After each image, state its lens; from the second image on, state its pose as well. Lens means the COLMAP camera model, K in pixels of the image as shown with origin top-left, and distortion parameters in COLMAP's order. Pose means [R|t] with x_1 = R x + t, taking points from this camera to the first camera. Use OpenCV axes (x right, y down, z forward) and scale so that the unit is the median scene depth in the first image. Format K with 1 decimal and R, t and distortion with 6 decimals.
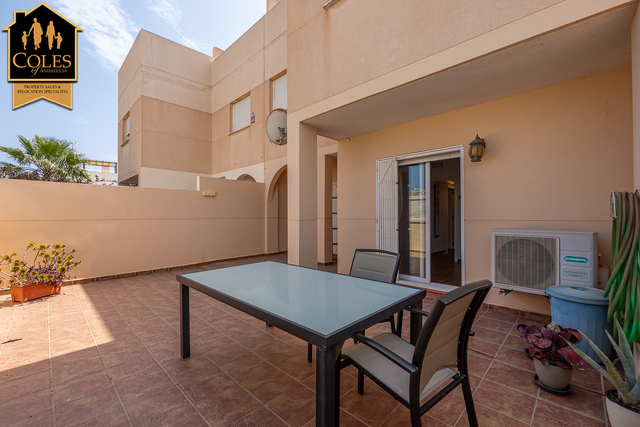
lens RADIAL K [[270.8, 0, 321.7], [0, 270.8, 214.8], [0, 0, 1]] dist [-0.007665, -0.000327]
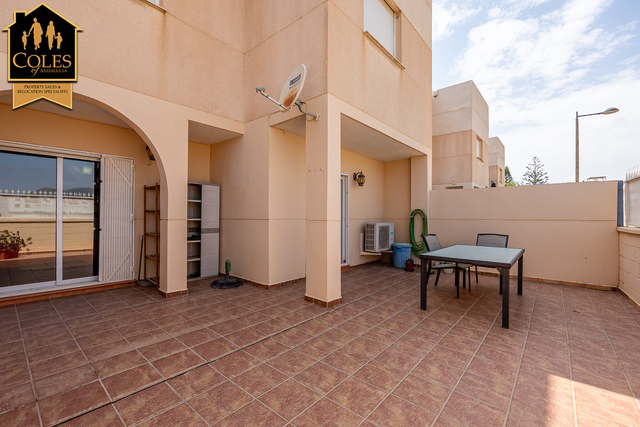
lens RADIAL K [[270.8, 0, 322.2], [0, 270.8, 216.0], [0, 0, 1]] dist [-0.007665, -0.000327]
pose [[-0.053560, 0.004752, 0.998553, -1.575208], [-0.003246, 0.999983, -0.004933, 0.014754], [-0.998559, -0.003506, -0.053543, 1.765068]]
